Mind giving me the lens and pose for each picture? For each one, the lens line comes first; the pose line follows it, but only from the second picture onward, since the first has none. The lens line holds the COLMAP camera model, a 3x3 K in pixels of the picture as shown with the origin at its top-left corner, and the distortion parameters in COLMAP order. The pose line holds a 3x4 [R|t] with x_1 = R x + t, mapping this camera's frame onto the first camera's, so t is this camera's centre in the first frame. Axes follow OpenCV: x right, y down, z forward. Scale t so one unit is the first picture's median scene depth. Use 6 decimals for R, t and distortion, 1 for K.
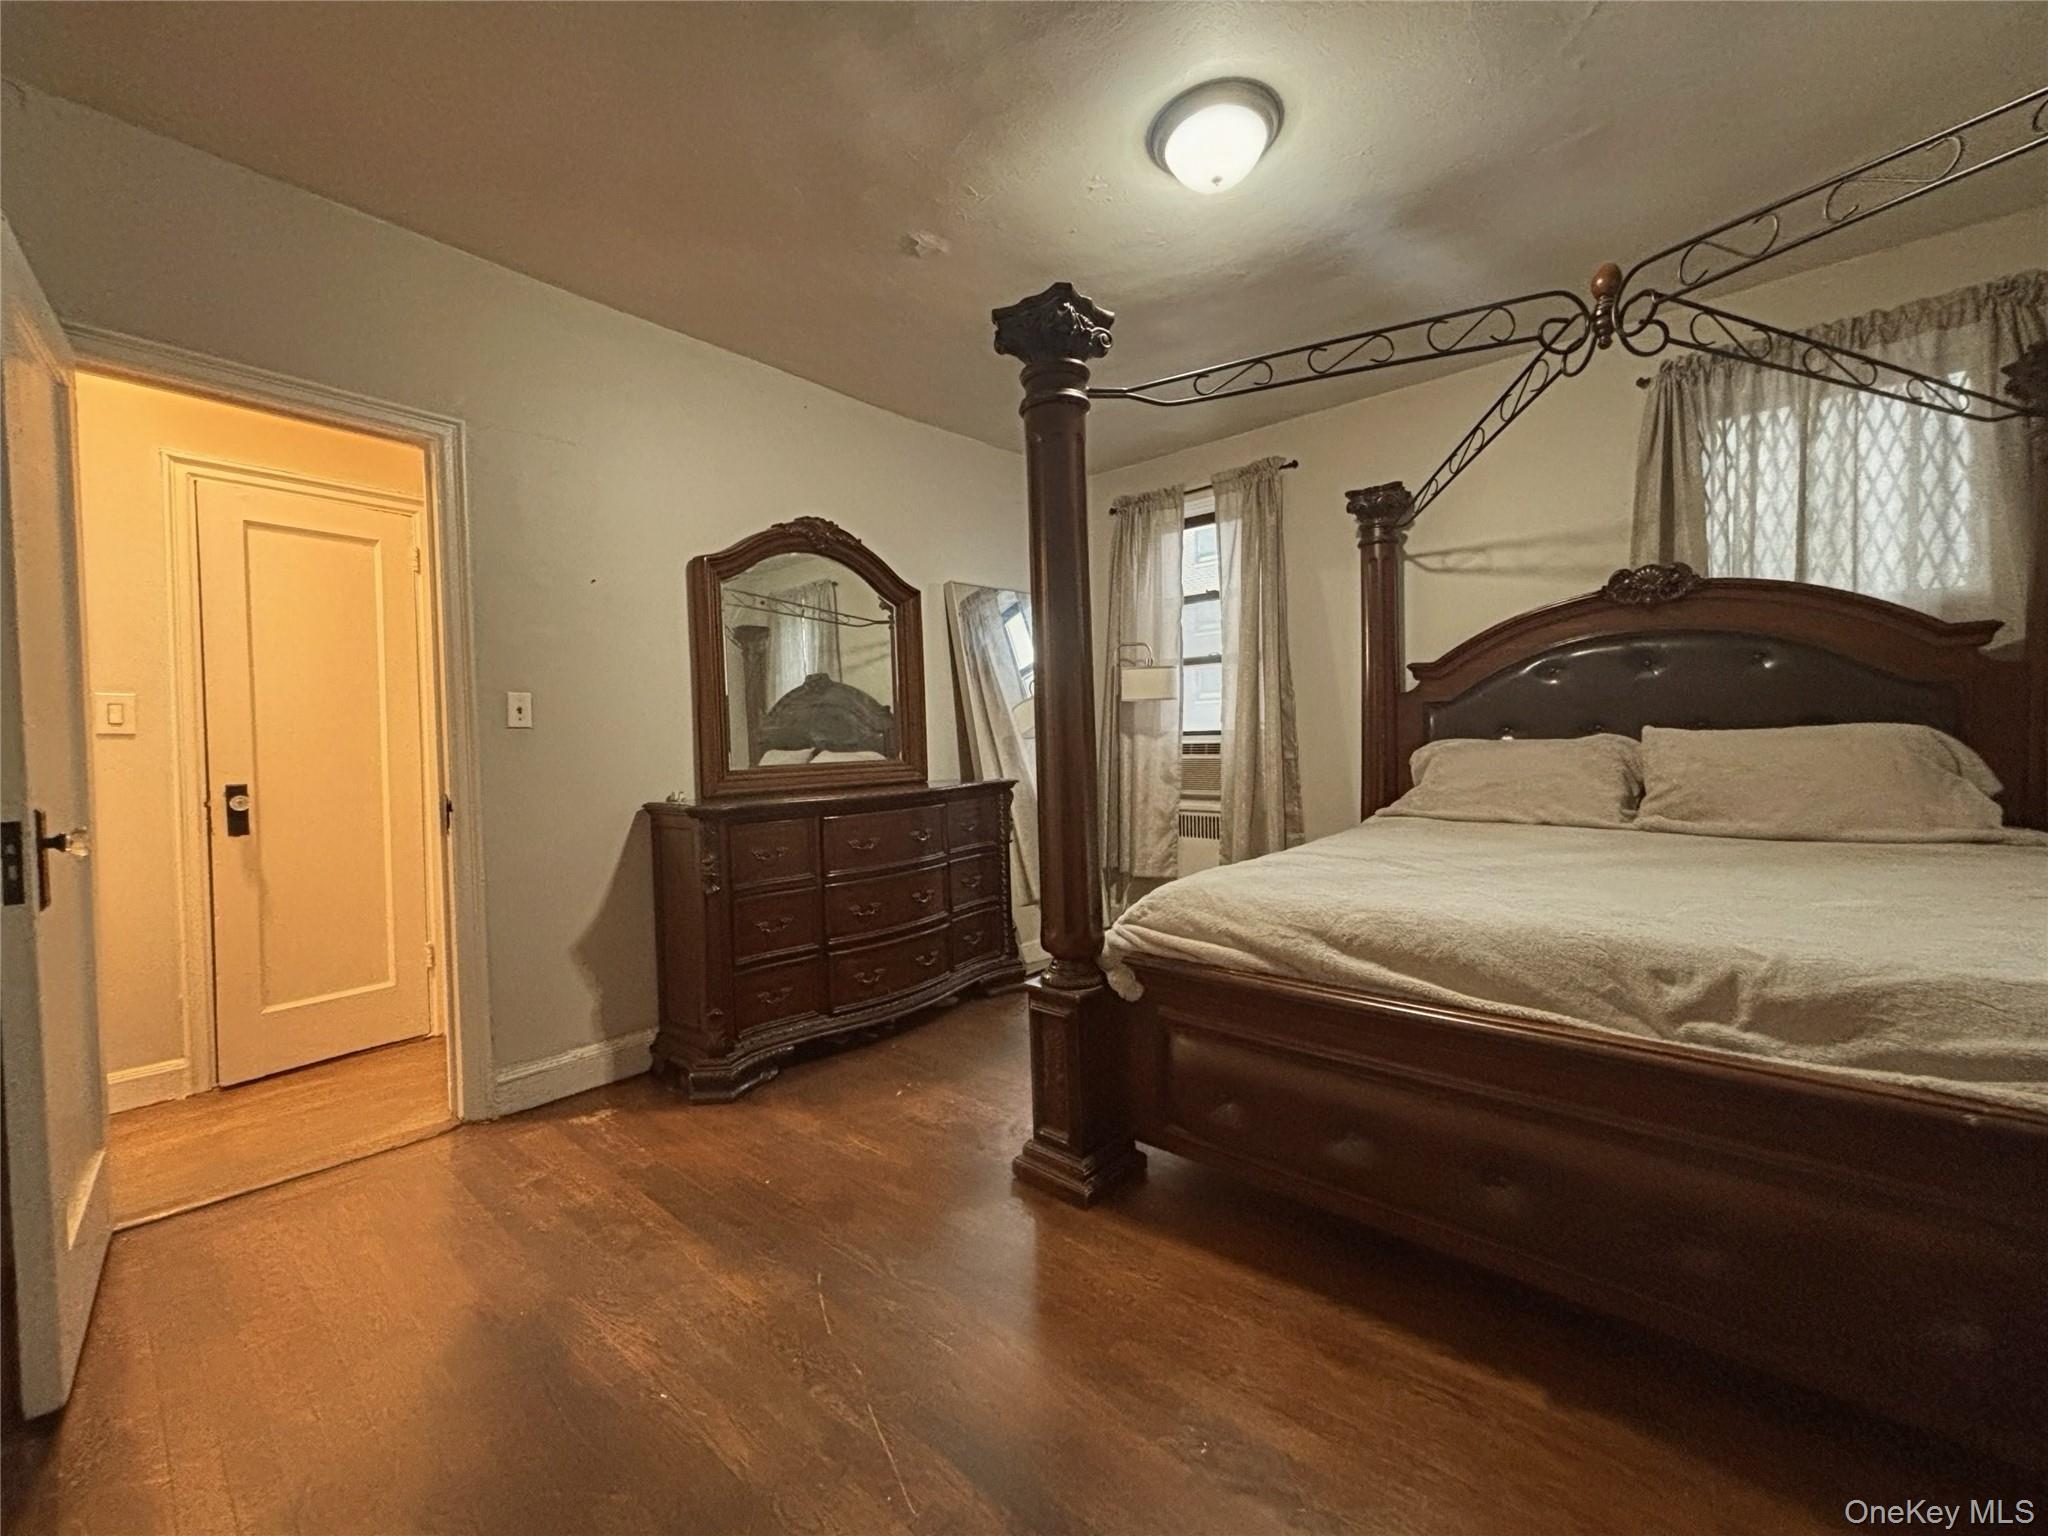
lens RADIAL K [[821.9, 0, 1028.7], [0, 821.9, 760.5], [0, 0, 1]] dist [-0.000192, 0.000906]
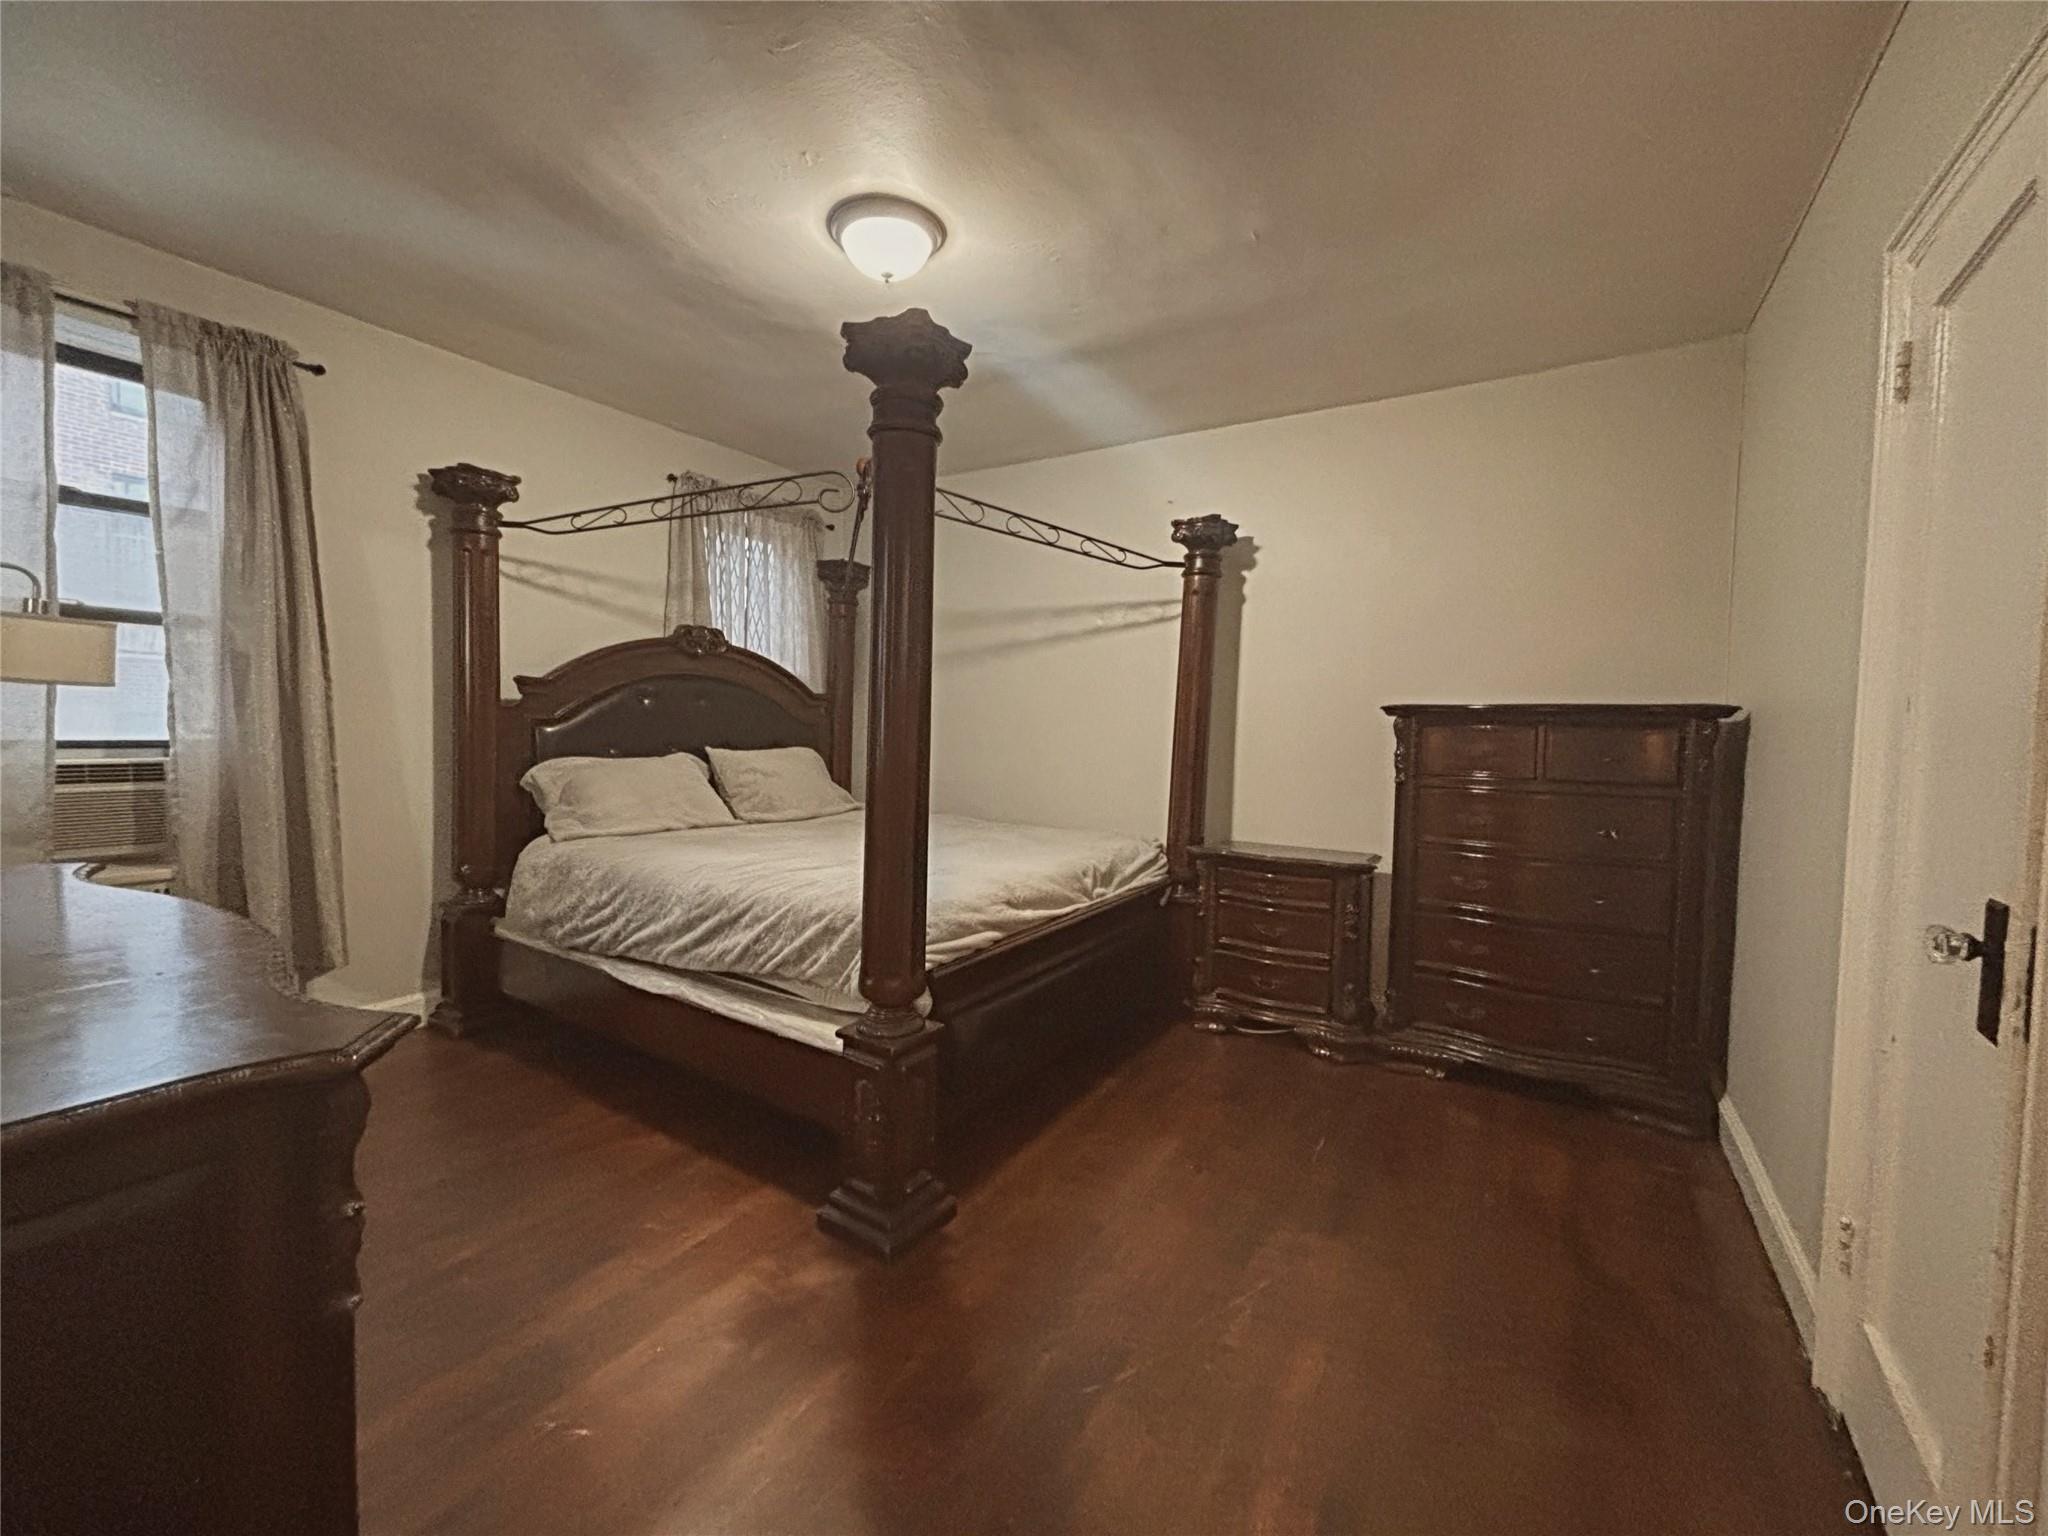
lens RADIAL K [[818.3, 0, 1029.0], [0, 818.3, 750.1], [0, 0, 1]] dist [0.000621, -0.000553]
pose [[-0.151024, -0.007852, 0.988499, -0.558844], [0.007602, 0.999930, 0.009105, -0.039340], [-0.988501, 0.008889, -0.150954, 0.593315]]
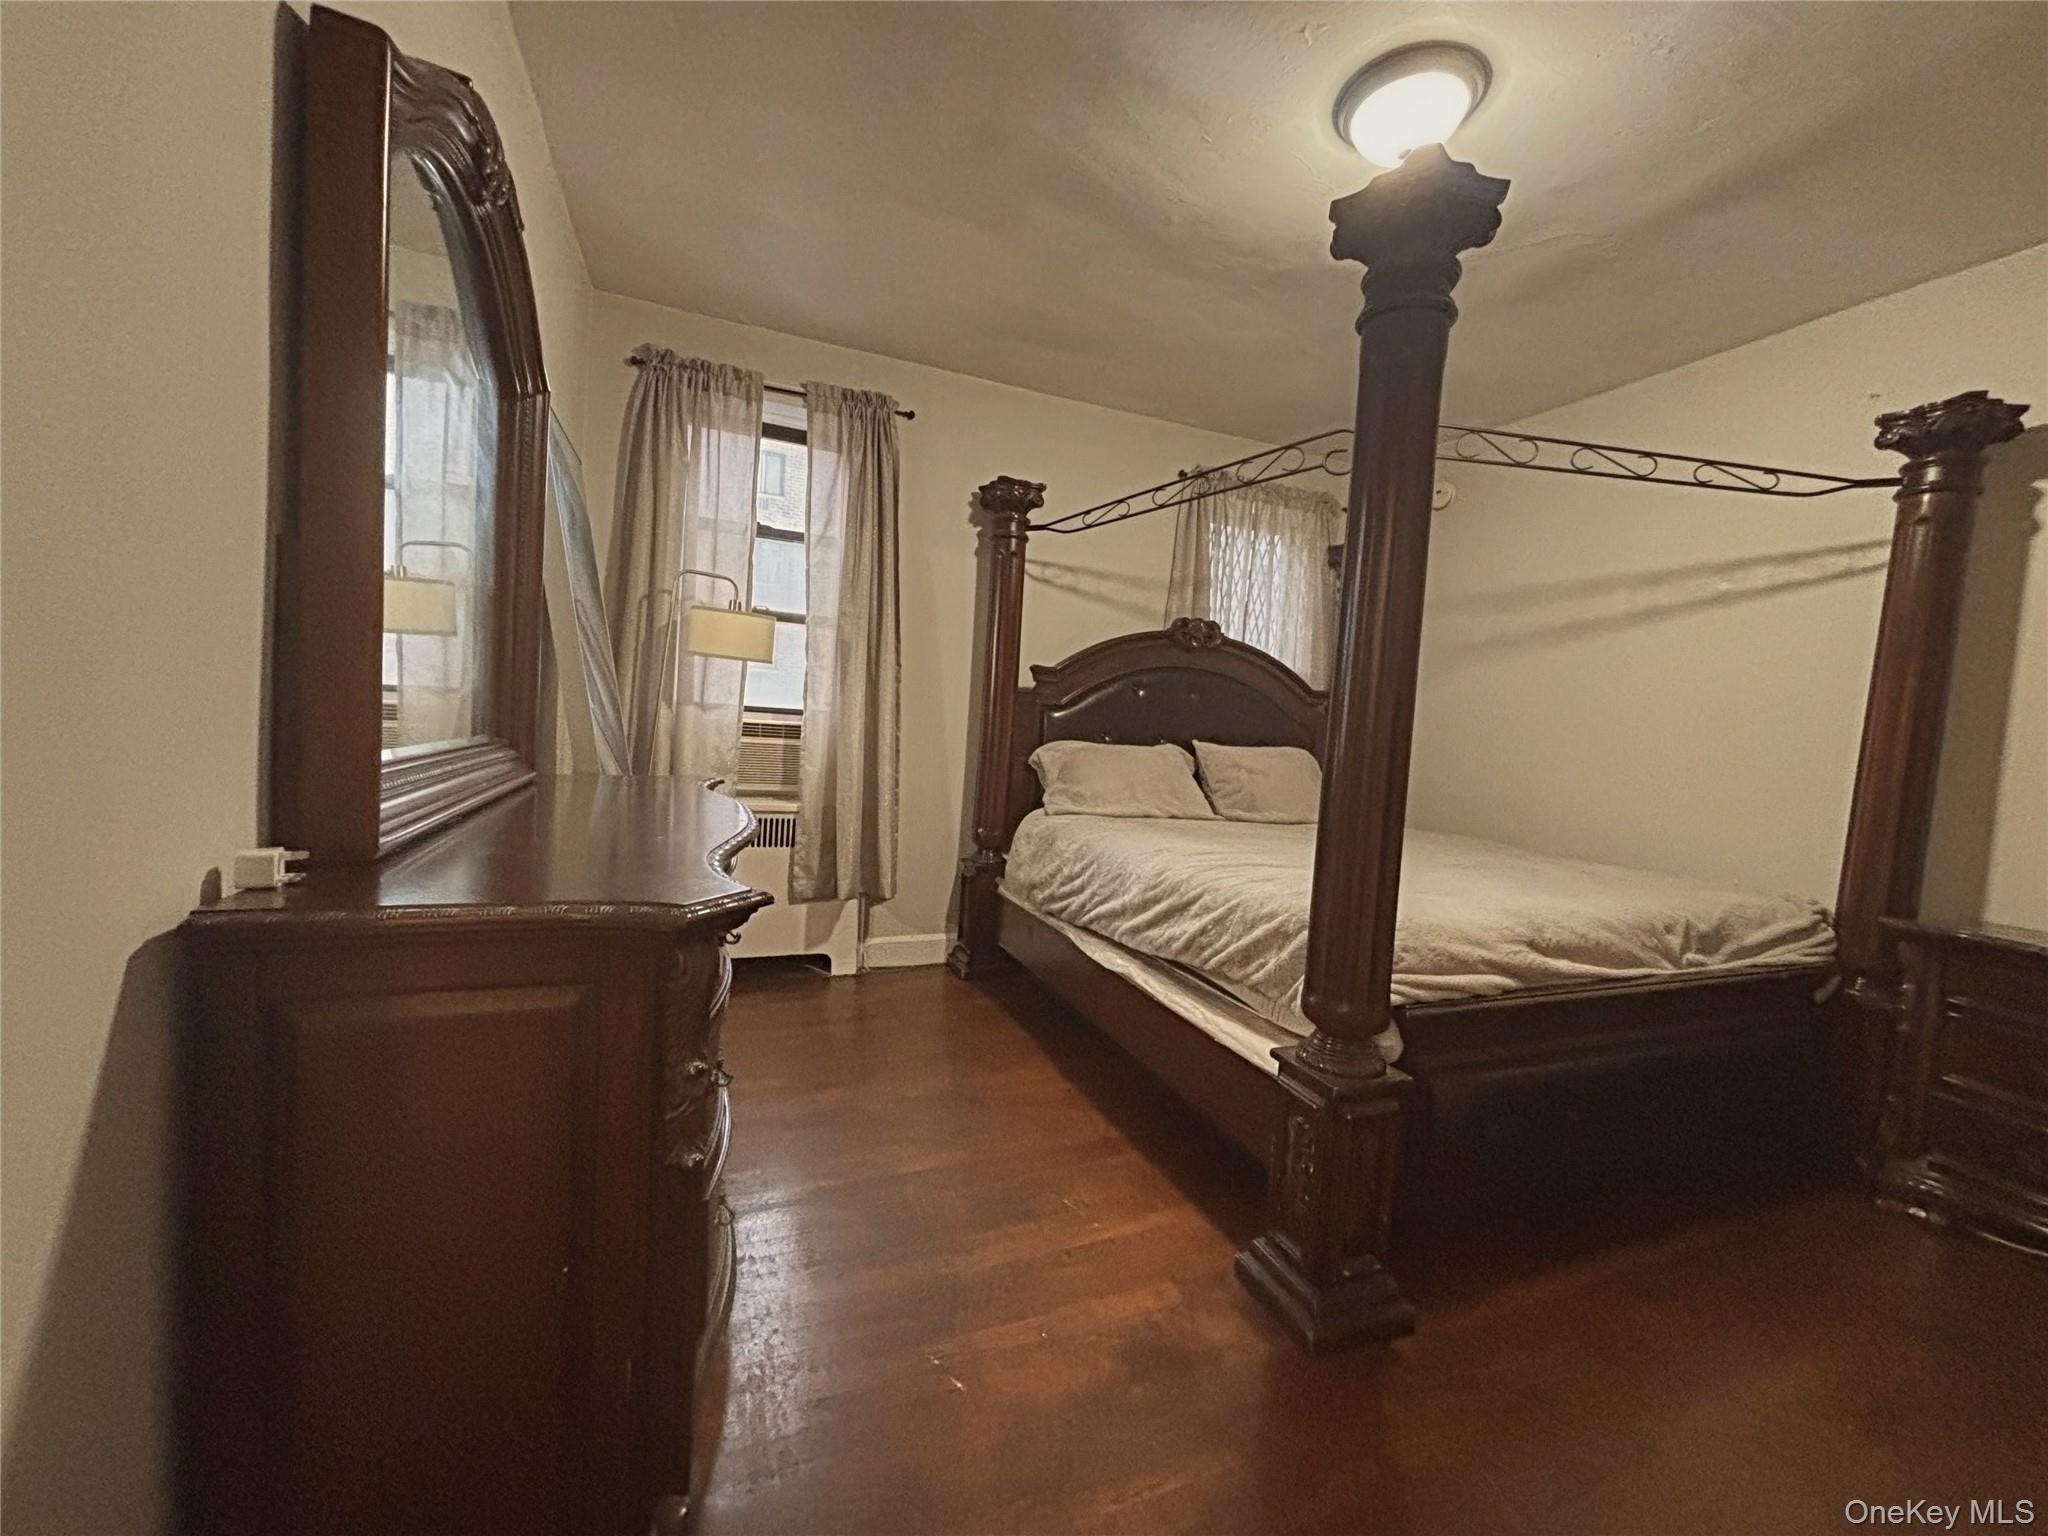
lens RADIAL K [[821.9, 0, 1028.7], [0, 821.9, 760.5], [0, 0, 1]] dist [-0.000192, 0.000906]
pose [[0.449572, 0.016679, 0.893088, -0.473283], [-0.049668, 0.998746, 0.006350, -0.004402], [-0.891862, -0.047213, 0.449836, 0.559983]]
